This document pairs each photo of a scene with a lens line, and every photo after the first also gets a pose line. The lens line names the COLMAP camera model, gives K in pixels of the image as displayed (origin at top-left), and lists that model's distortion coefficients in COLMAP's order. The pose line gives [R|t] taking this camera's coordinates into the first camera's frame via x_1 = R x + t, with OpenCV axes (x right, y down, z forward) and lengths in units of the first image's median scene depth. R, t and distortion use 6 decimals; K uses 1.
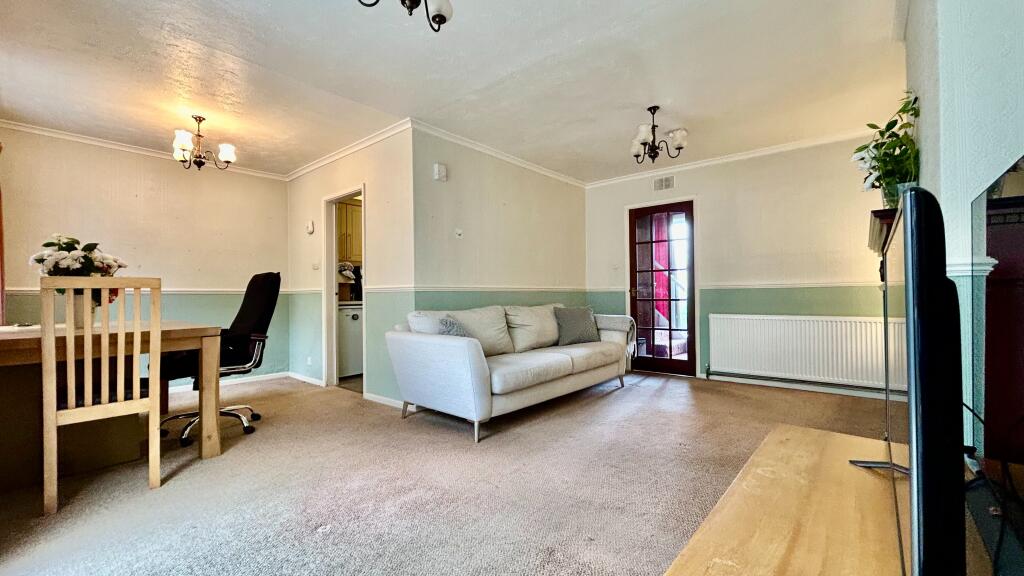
lens RADIAL K [[417.1, 0, 511.6], [0, 417.1, 288.7], [0, 0, 1]] dist [-0.000703, -0.000113]
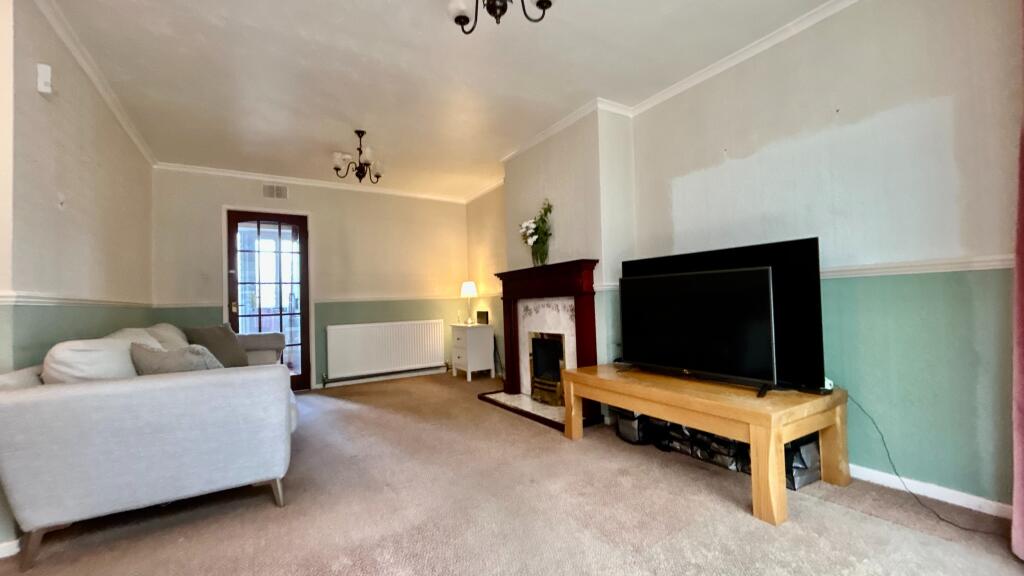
lens RADIAL K [[417.1, 0, 511.5], [0, 417.1, 289.2], [0, 0, 1]] dist [-0.000703, -0.000113]
pose [[0.297352, 0.027443, 0.954373, -0.402050], [0.017566, 0.999260, -0.034207, 0.011577], [-0.954606, 0.026936, 0.296650, 0.227974]]
